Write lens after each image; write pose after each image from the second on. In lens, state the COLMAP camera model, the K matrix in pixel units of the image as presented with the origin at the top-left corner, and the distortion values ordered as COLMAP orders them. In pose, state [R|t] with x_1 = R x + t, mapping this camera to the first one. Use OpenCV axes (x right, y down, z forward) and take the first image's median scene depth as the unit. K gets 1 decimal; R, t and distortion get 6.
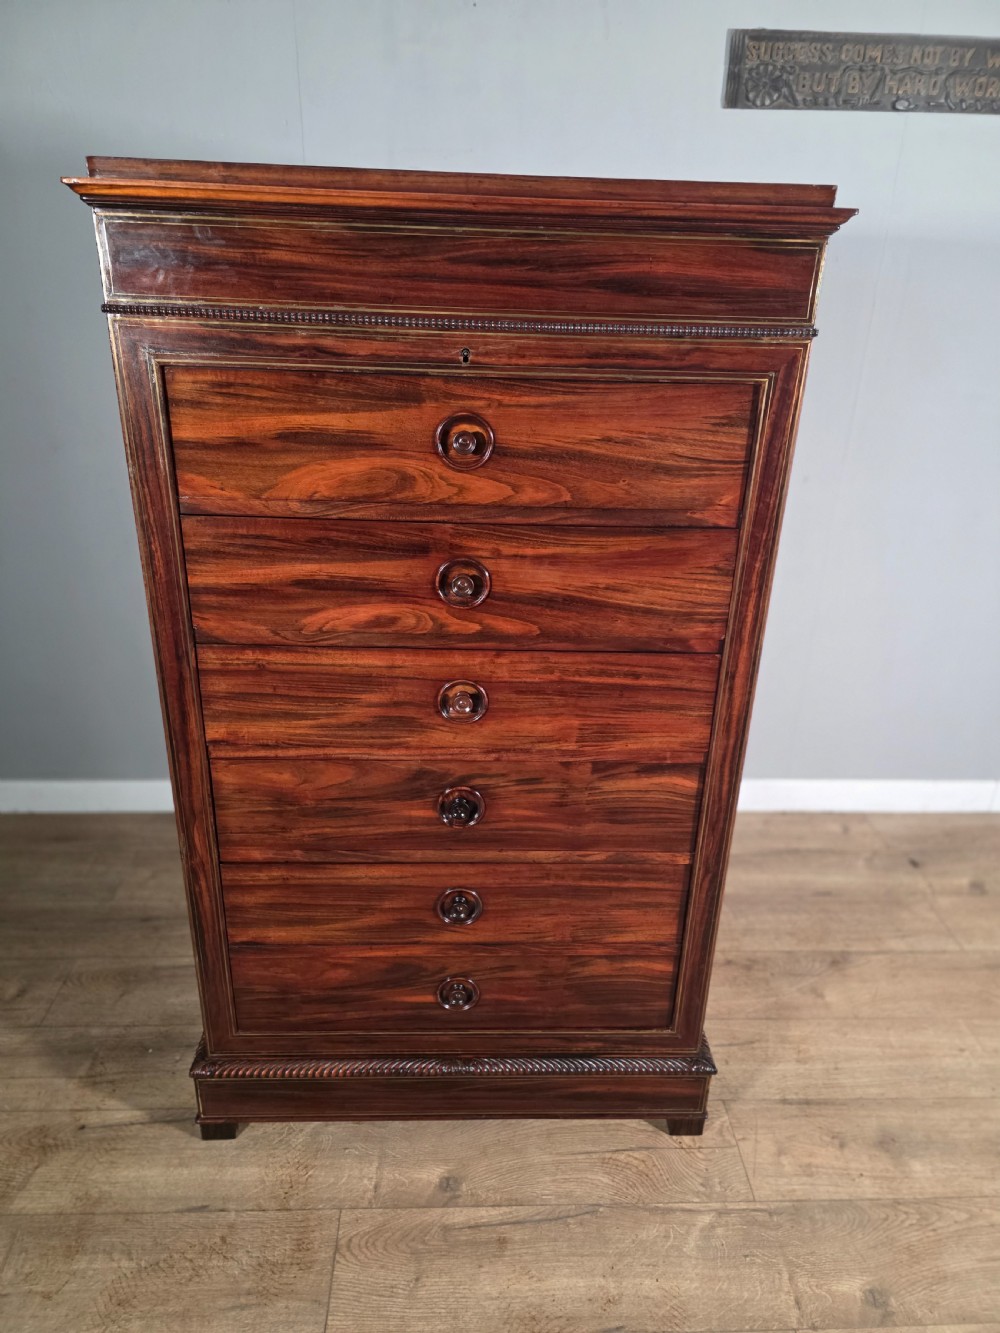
lens RADIAL K [[907.1, 0, 502.6], [0, 907.1, 669.8], [0, 0, 1]] dist [0.056026, -0.058642]
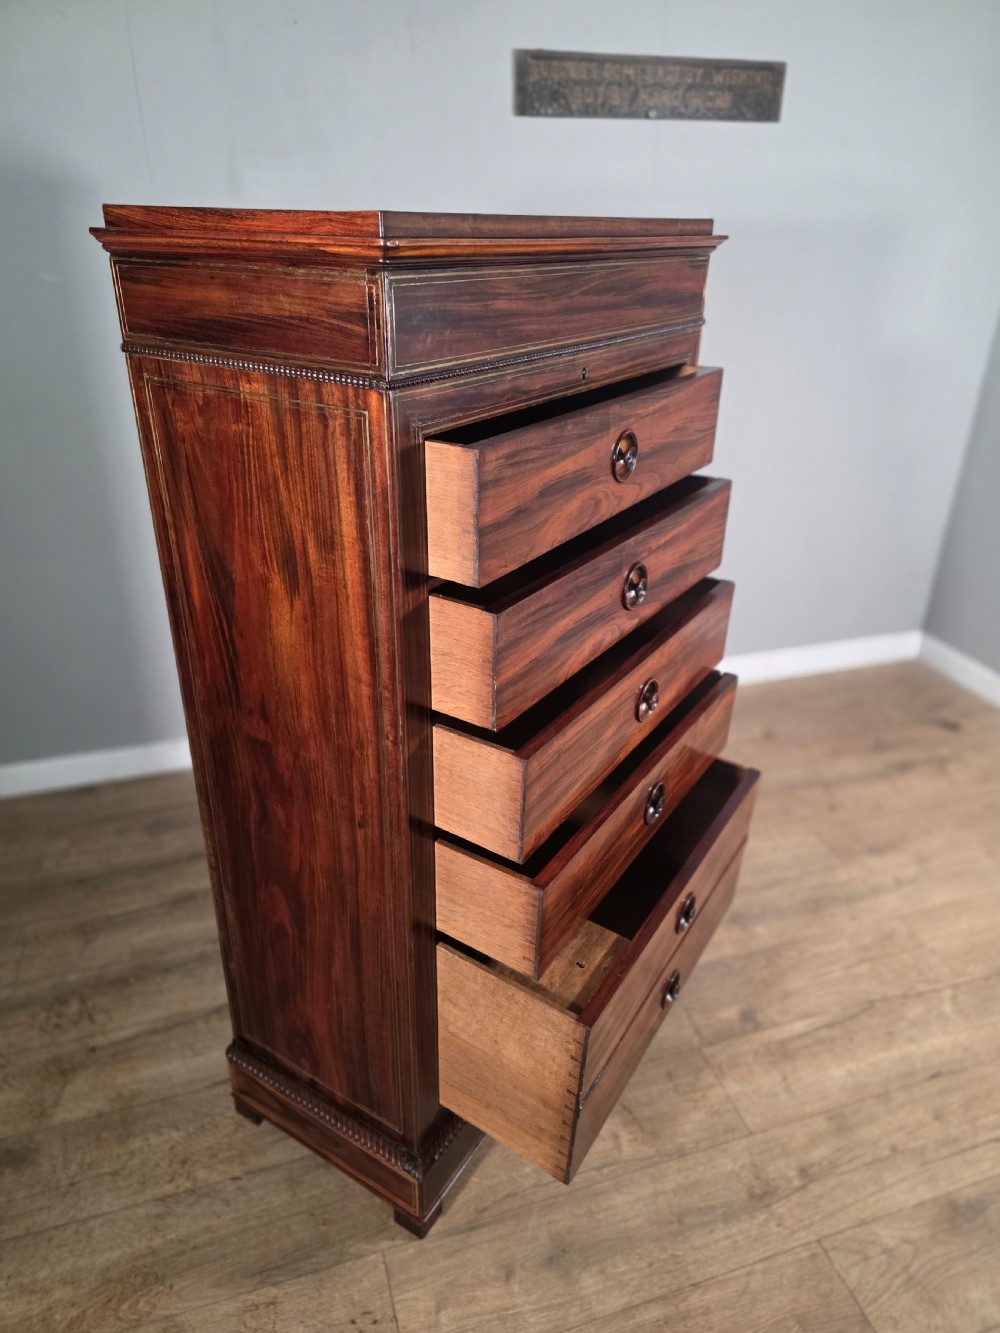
lens RADIAL K [[907.1, 0, 507.8], [0, 907.1, 660.6], [0, 0, 1]] dist [0.056026, -0.058642]
pose [[0.564830, -0.380094, 0.732458, -0.901160], [0.331603, 0.917333, 0.220317, -0.252793], [-0.755649, 0.118444, 0.644178, 0.322305]]
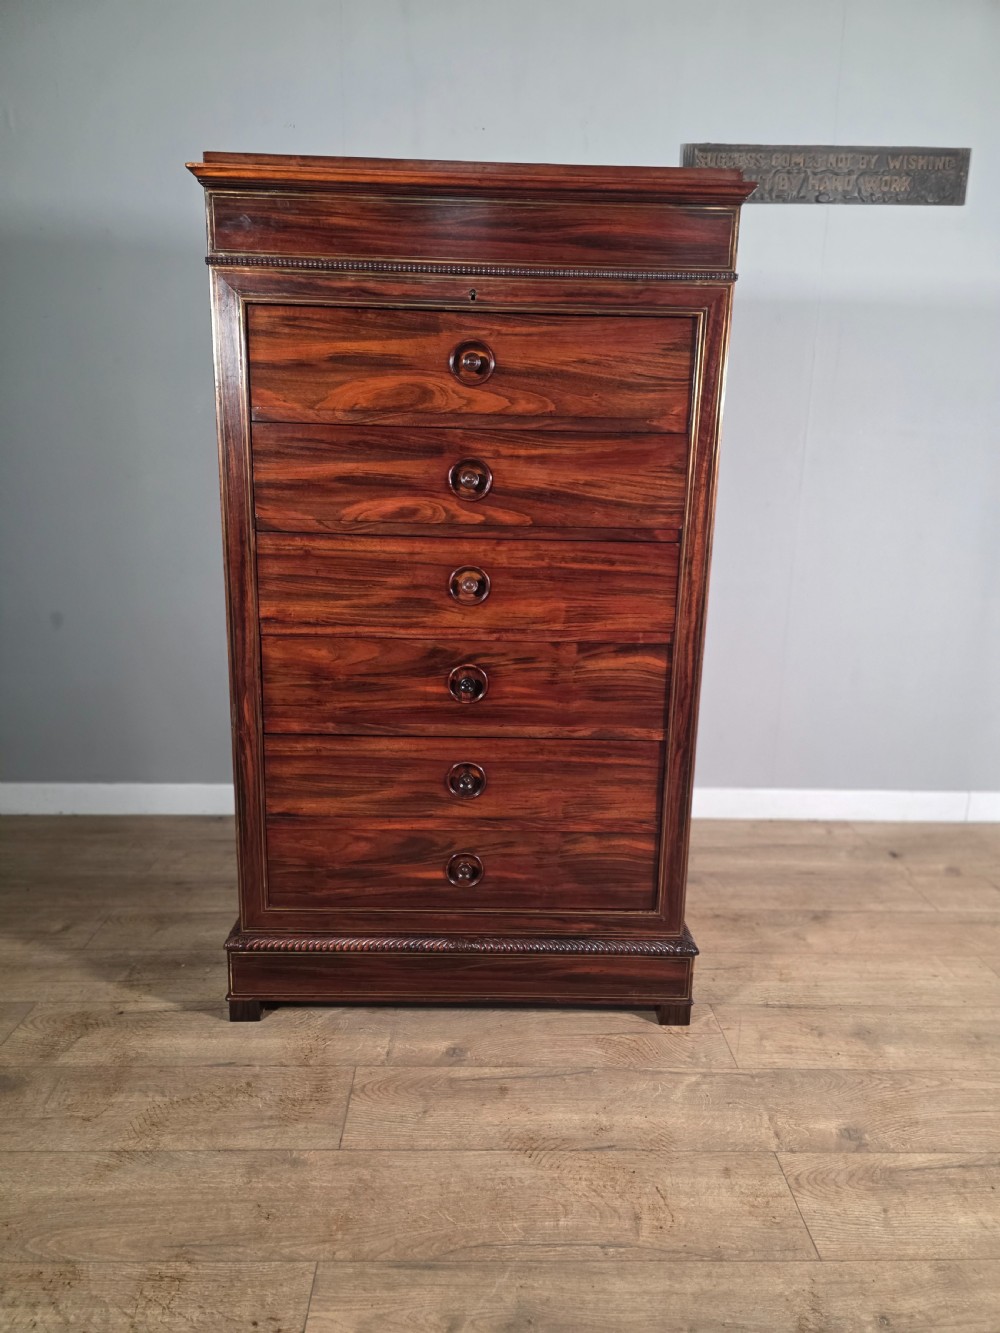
lens RADIAL K [[906.3, 0, 497.1], [0, 906.3, 680.0], [0, 0, 1]] dist [0.067305, -0.070695]
pose [[0.999829, -0.002741, -0.018267, 0.014715], [-0.000716, 0.982435, -0.186606, 0.386289], [0.018458, 0.186587, 0.982265, -0.174035]]
